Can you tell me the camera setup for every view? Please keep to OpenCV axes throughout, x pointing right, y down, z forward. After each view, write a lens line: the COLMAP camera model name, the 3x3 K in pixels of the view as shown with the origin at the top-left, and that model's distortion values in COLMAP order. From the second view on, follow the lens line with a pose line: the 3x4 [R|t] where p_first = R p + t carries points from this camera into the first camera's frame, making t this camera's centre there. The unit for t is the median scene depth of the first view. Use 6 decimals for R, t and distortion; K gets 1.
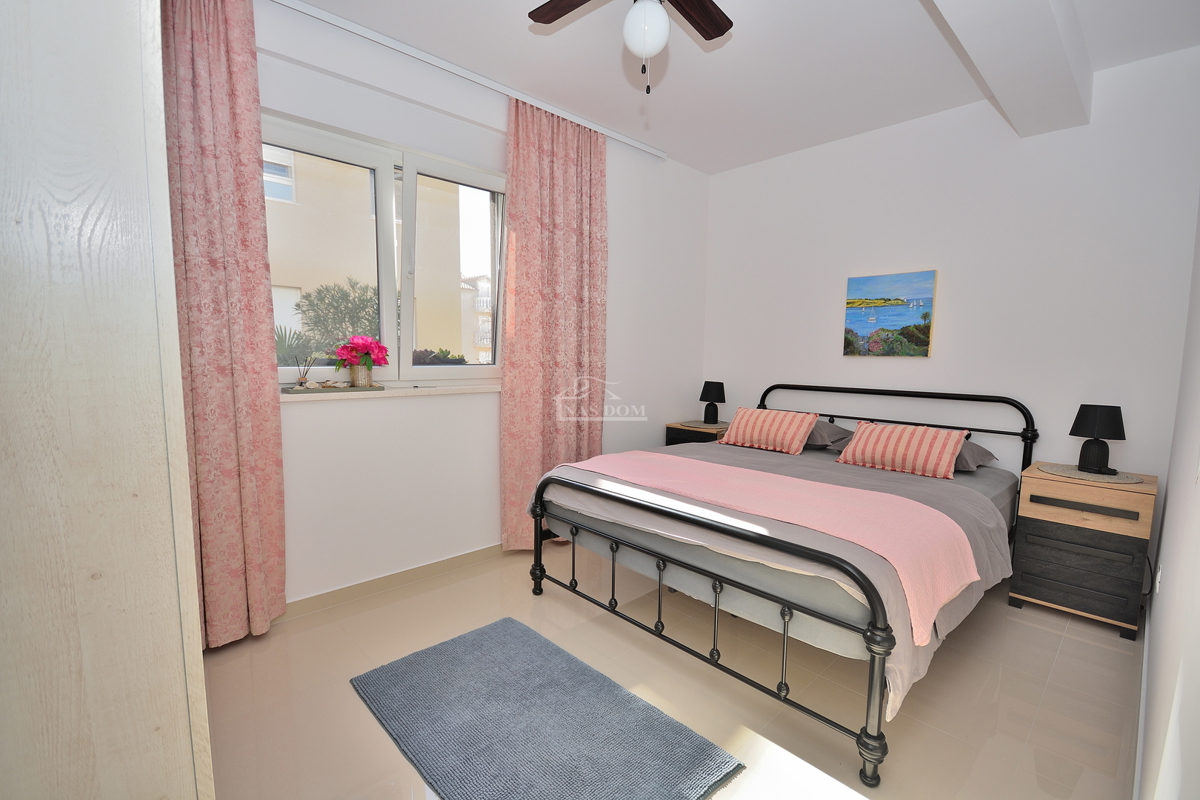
lens RADIAL K [[522.7, 0, 602.9], [0, 522.7, 405.3], [0, 0, 1]] dist [0.021059, -0.019240]
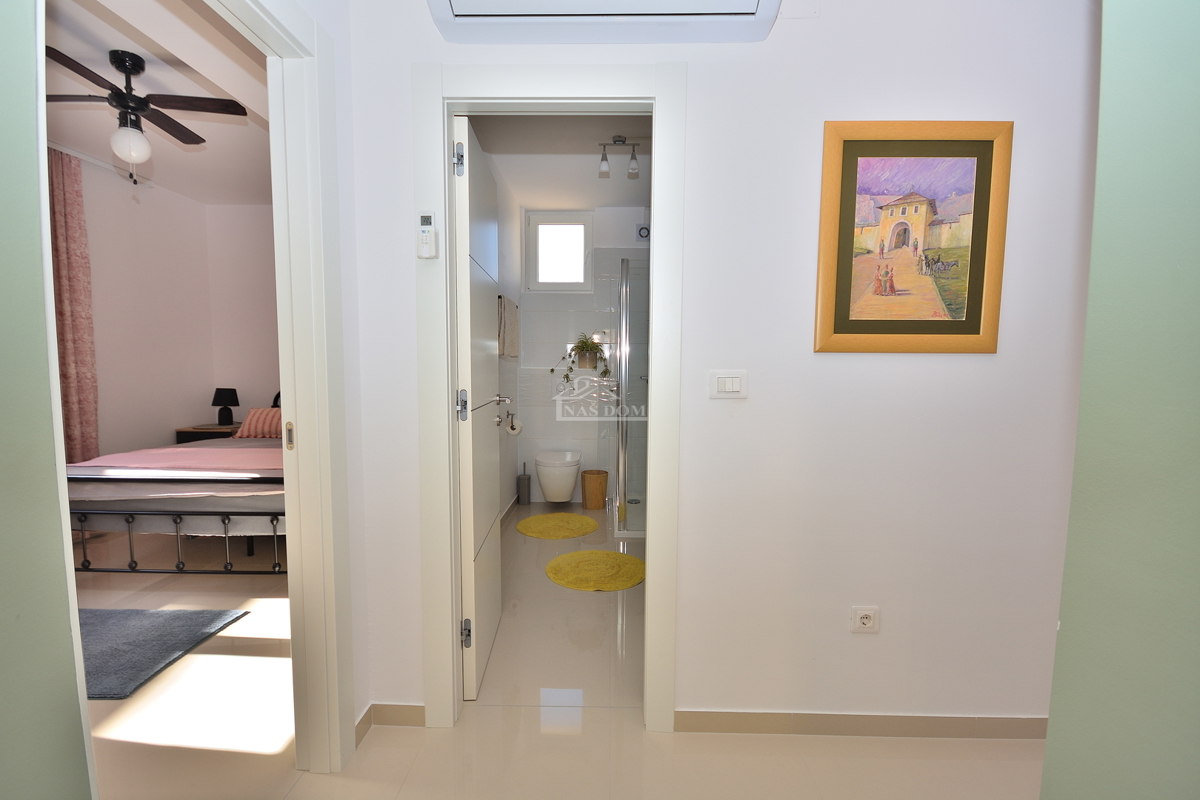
lens RADIAL K [[522.7, 0, 602.9], [0, 522.7, 405.3], [0, 0, 1]] dist [0.021059, -0.019240]
pose [[0.694330, -0.066204, 0.716605, -0.048885], [0.077100, 0.996872, 0.017393, 0.042334], [-0.715515, 0.043173, 0.697262, -0.462510]]
